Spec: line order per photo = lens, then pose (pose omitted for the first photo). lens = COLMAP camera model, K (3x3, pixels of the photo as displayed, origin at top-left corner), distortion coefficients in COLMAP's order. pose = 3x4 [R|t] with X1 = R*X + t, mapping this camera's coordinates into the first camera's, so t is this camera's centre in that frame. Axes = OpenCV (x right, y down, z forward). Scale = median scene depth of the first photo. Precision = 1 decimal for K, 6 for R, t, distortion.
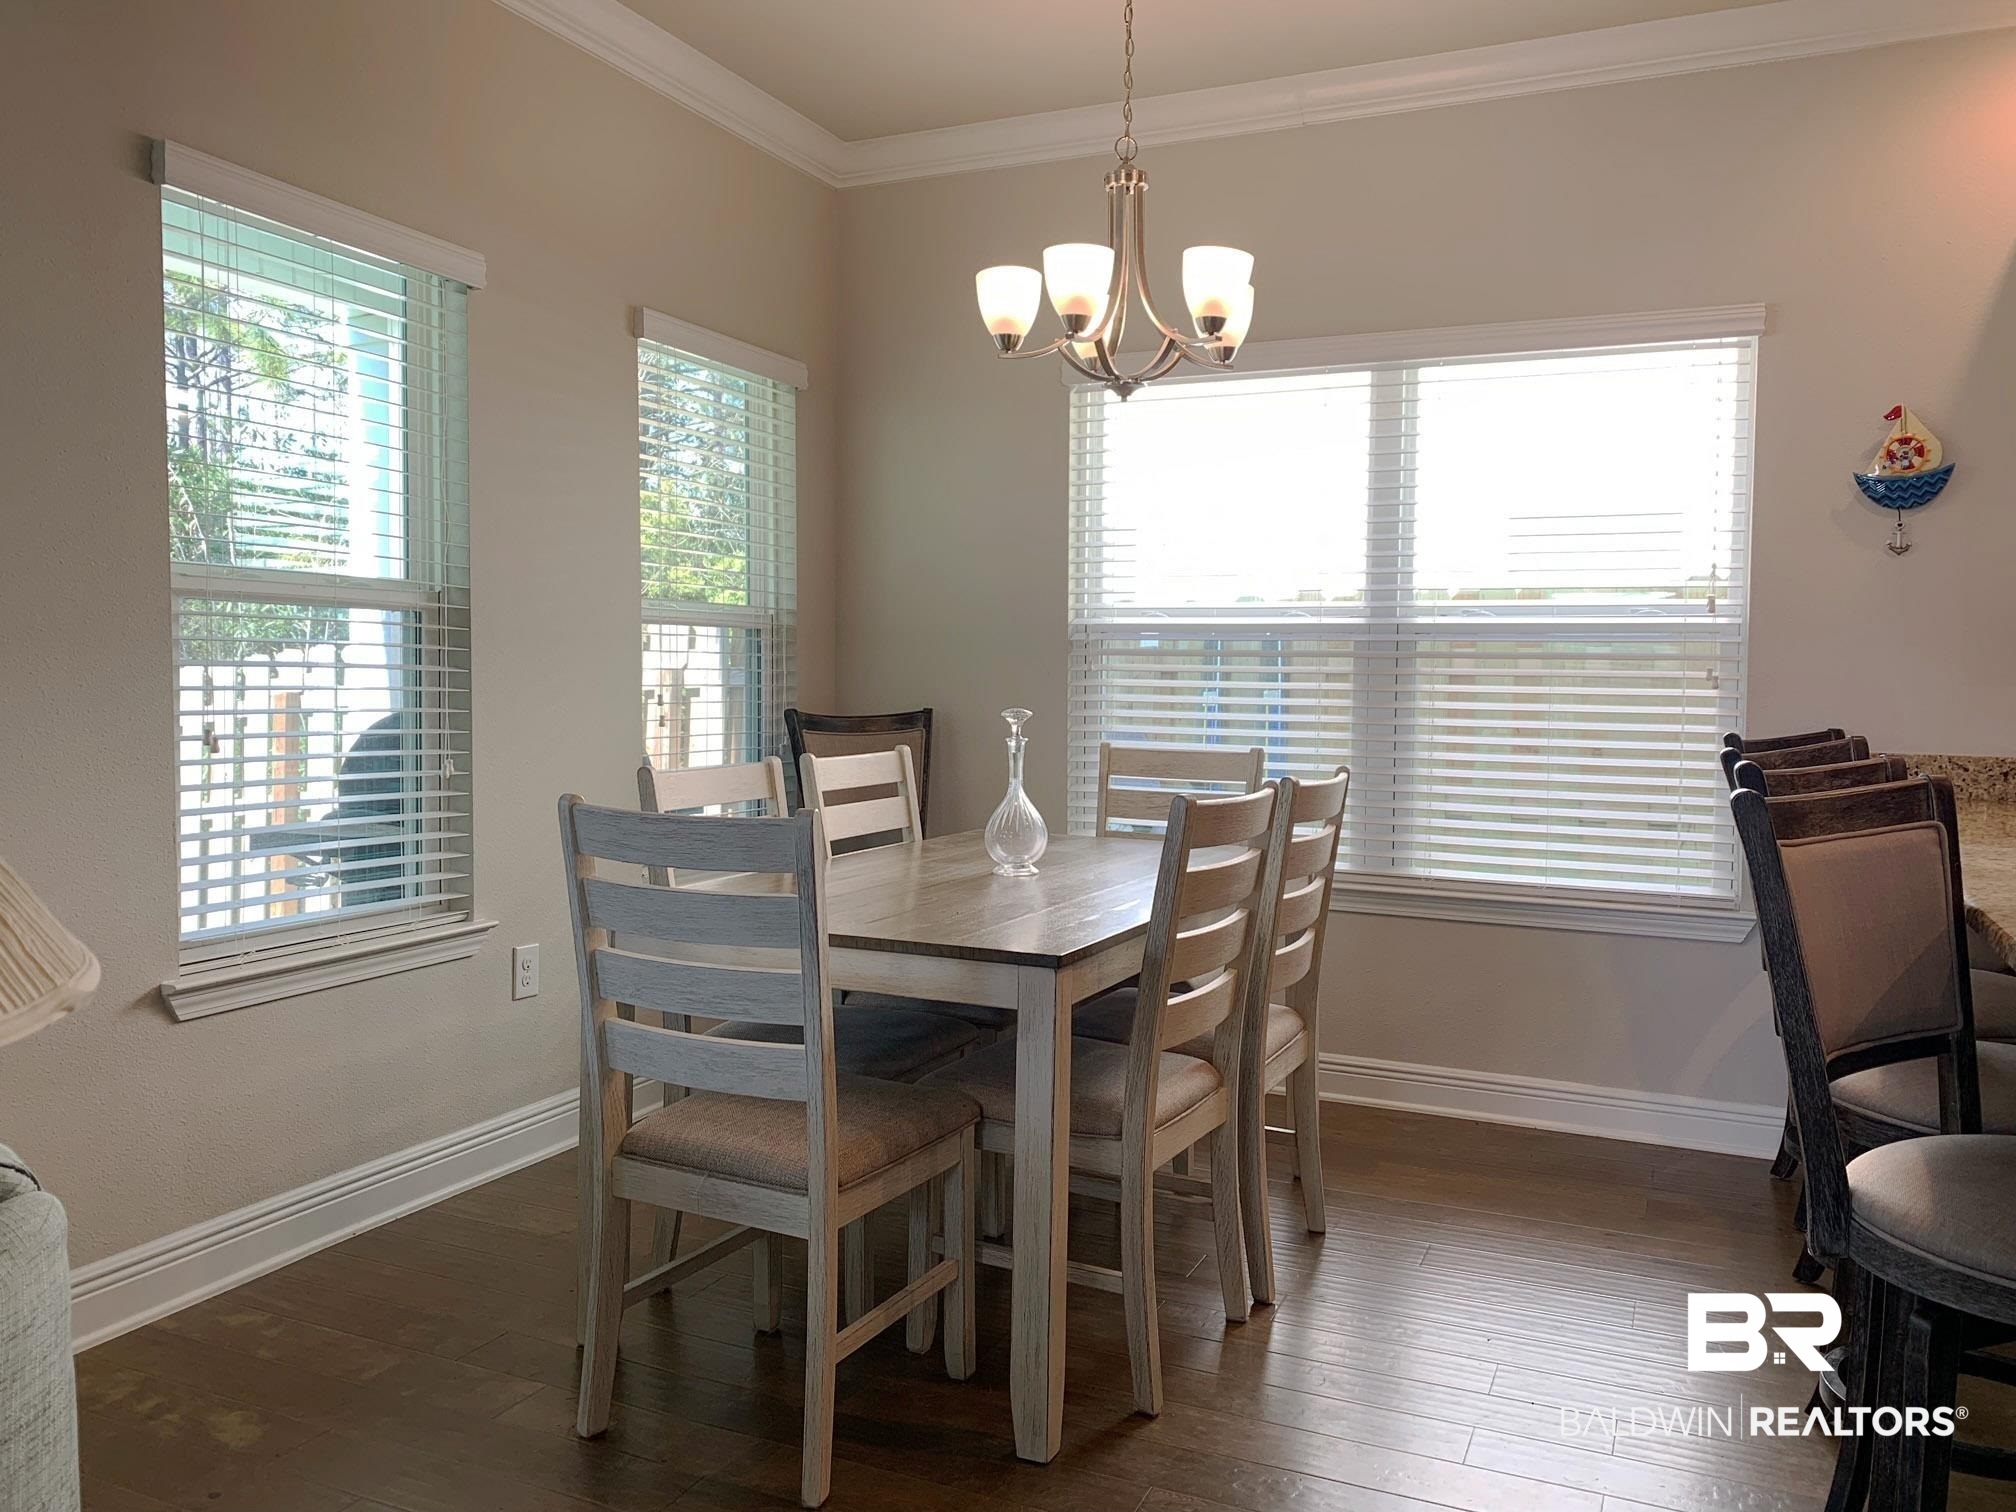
lens RADIAL K [[1558.3, 0, 1000.9], [0, 1558.3, 734.7], [0, 0, 1]] dist [0.000389, -0.000787]
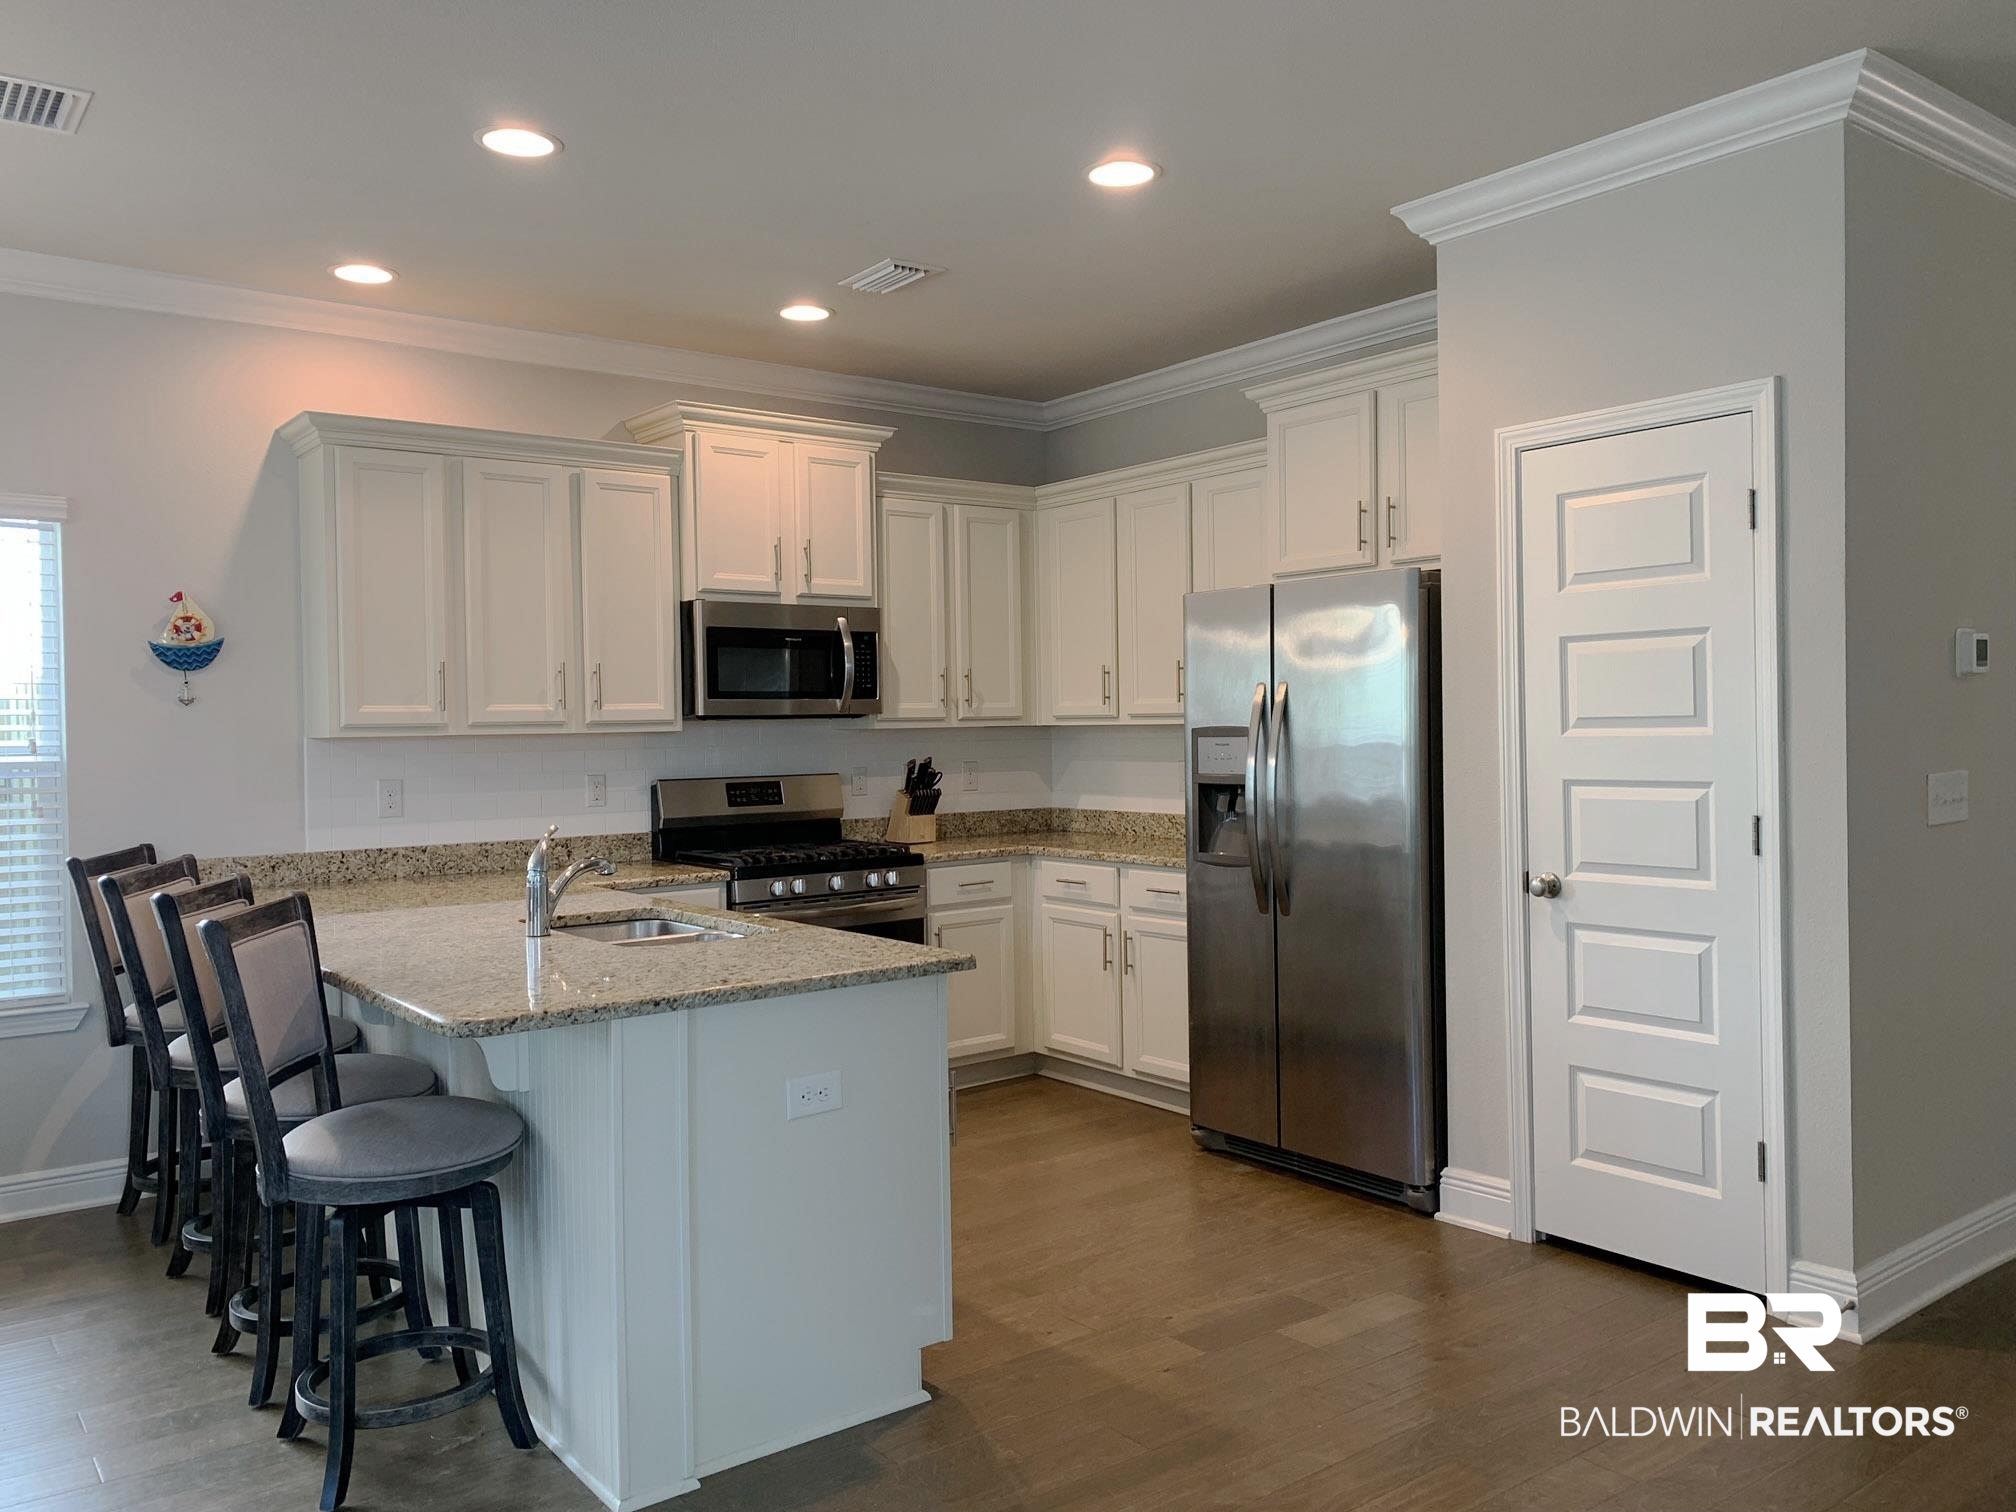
lens RADIAL K [[1574.6, 0, 1011.2], [0, 1574.6, 734.6], [0, 0, 1]] dist [0.058532, -0.086684]
pose [[0.475587, -0.029398, 0.879178, -0.259701], [0.062833, 0.998024, -0.000617, -0.047841], [-0.877422, 0.055535, 0.476494, -0.228342]]
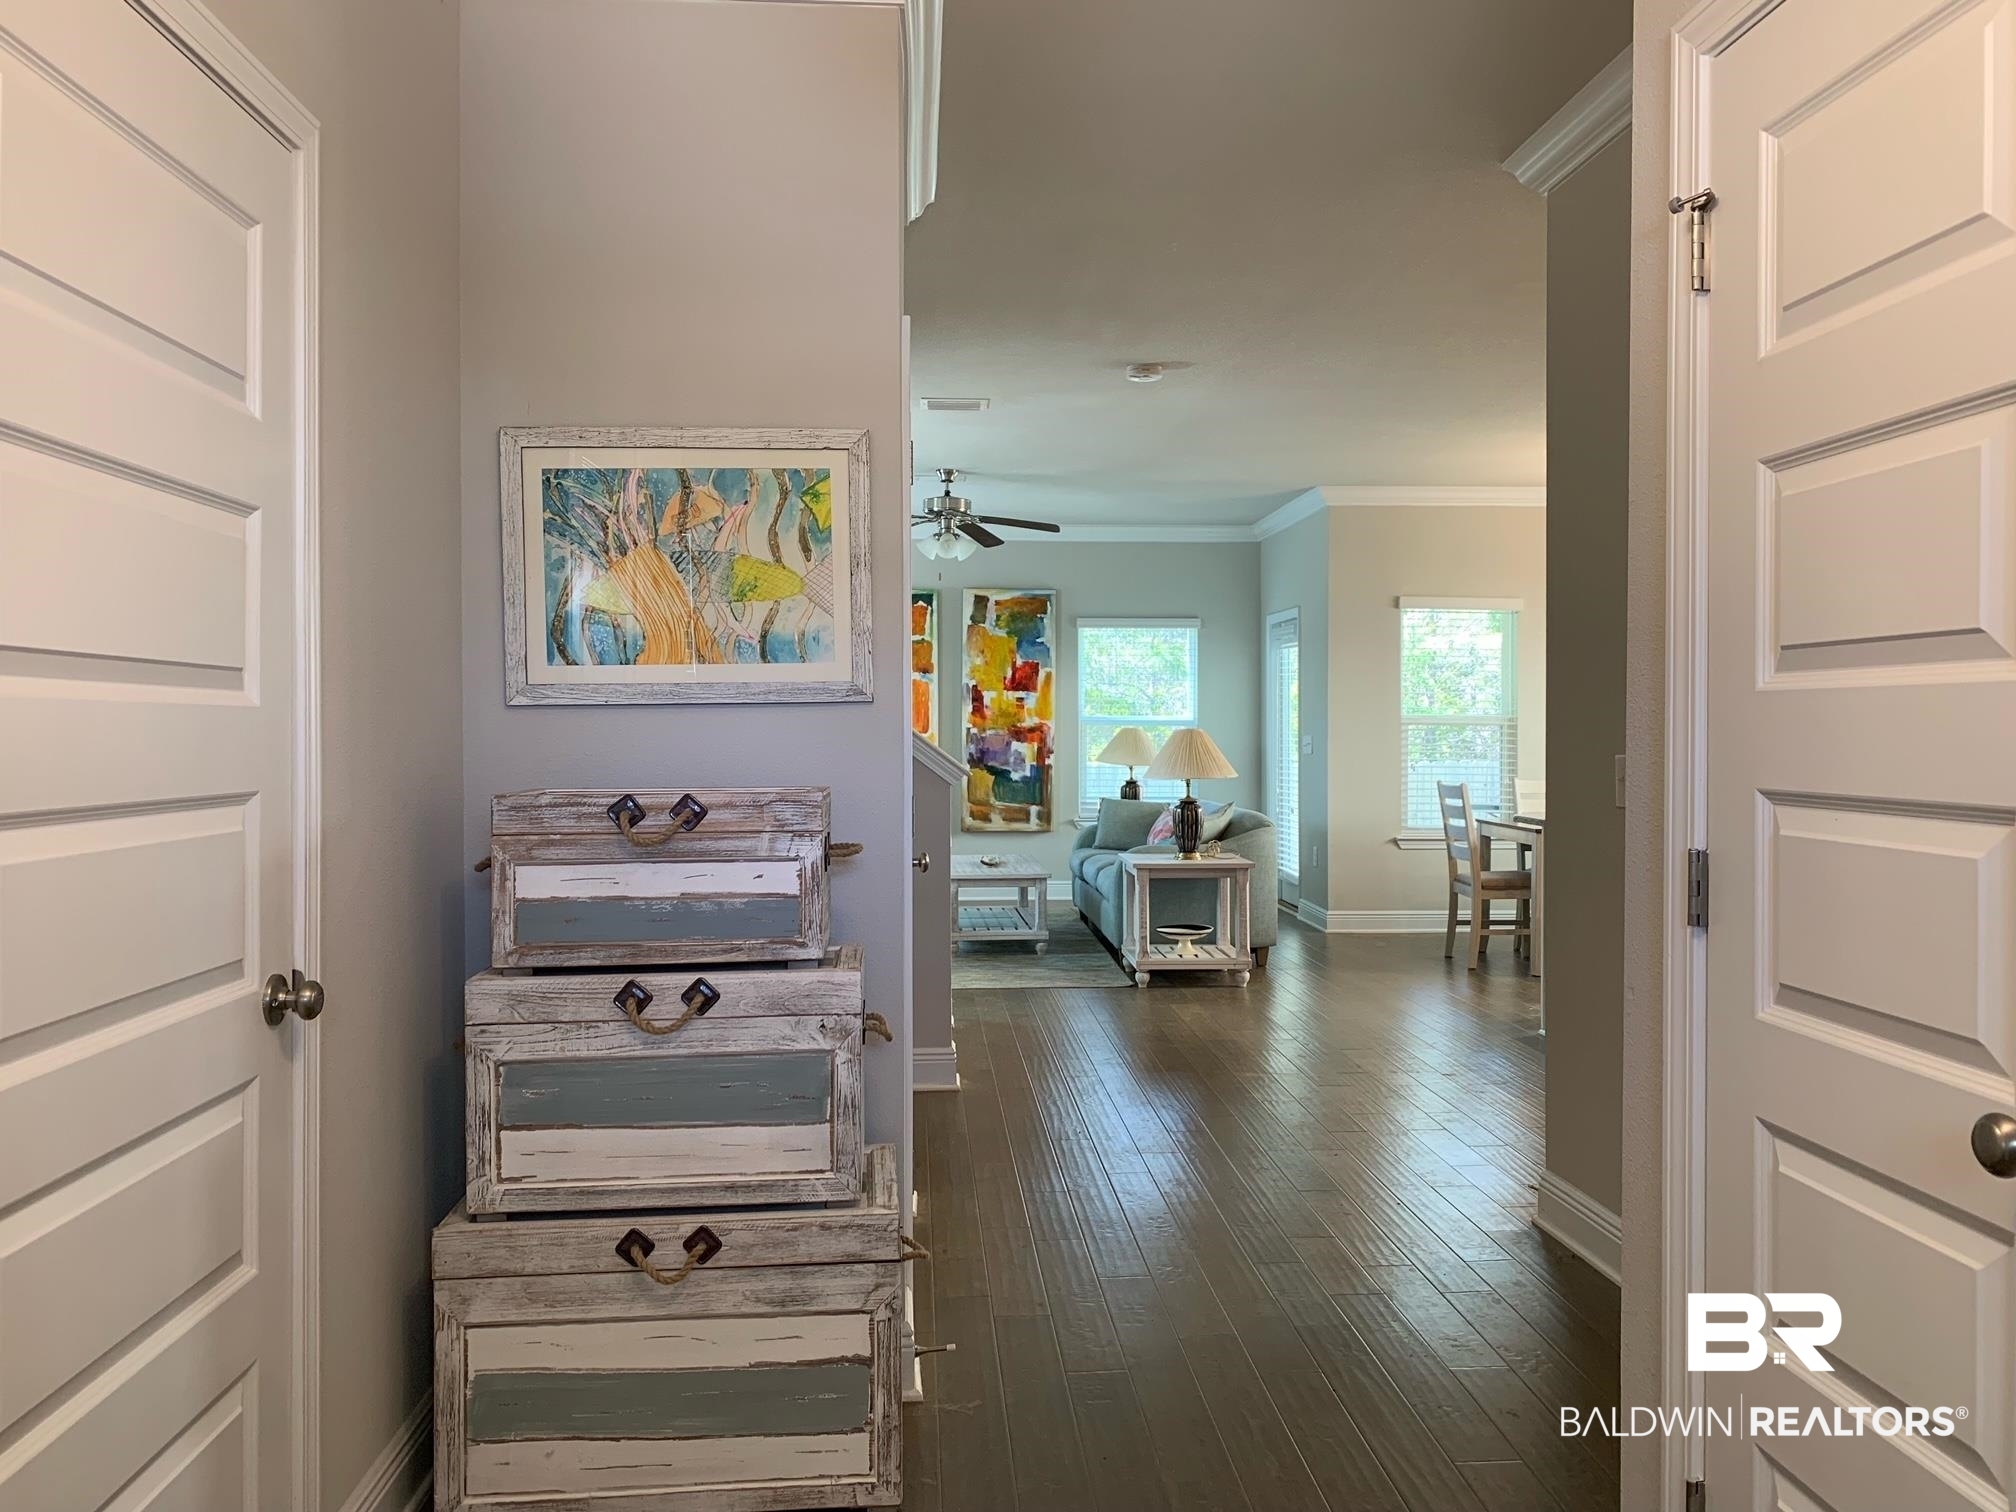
lens RADIAL K [[1550.7, 0, 1009.8], [0, 1550.7, 742.7], [0, 0, 1]] dist [0.024737, -0.007515]
pose [[0.472164, -0.001432, -0.881510, 1.621558], [-0.035275, 0.999167, -0.020517, 0.039681], [0.880805, 0.040783, 0.471720, -1.077663]]
